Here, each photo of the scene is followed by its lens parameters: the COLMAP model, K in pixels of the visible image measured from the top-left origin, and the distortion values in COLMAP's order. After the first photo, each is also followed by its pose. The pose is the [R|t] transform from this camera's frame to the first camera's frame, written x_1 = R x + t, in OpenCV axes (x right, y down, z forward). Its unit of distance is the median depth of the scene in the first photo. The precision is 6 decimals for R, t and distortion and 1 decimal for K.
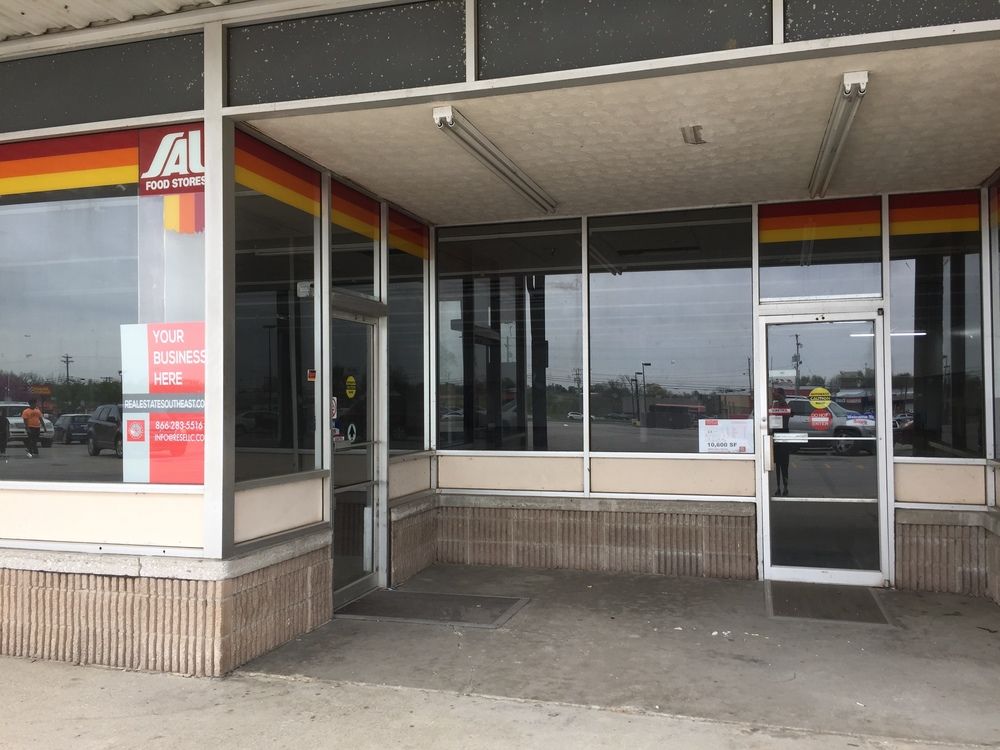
lens RADIAL K [[862.8, 0, 500.0], [0, 862.8, 375.0], [0, 0, 1]] dist [0.102236, -0.149404]
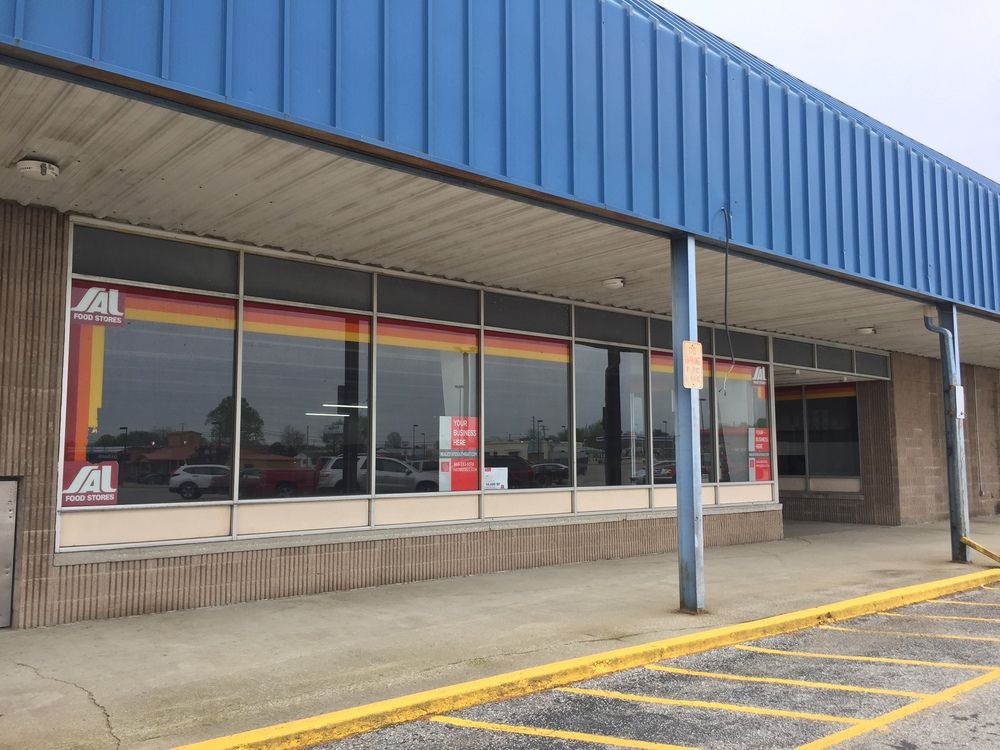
lens RADIAL K [[862.8, 0, 500.0], [0, 862.8, 375.0], [0, 0, 1]] dist [0.102236, -0.149404]
pose [[0.518821, 0.082765, 0.850867, -2.959999], [-0.016461, 0.996085, -0.086853, 0.030149], [-0.854724, 0.031055, 0.518153, 0.165449]]
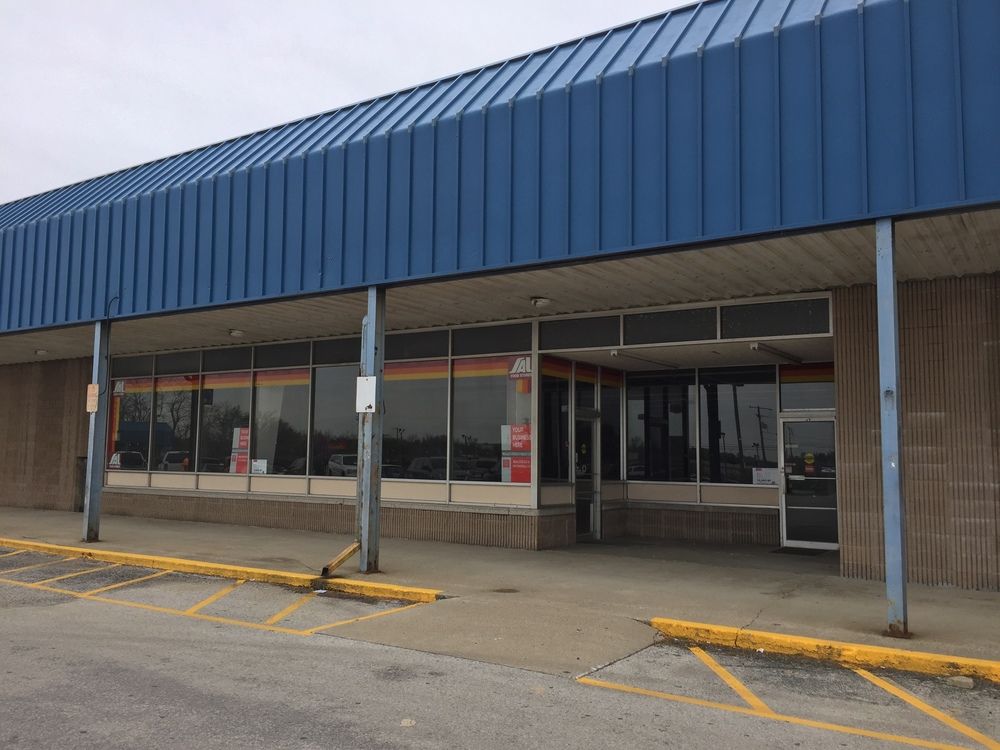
lens RADIAL K [[862.8, 0, 500.0], [0, 862.8, 375.0], [0, 0, 1]] dist [0.102236, -0.149404]
pose [[0.959073, -0.008849, -0.283022, 0.299400], [-0.010761, 0.997650, -0.067660, -0.027220], [0.282955, 0.067937, 0.956724, -1.435510]]
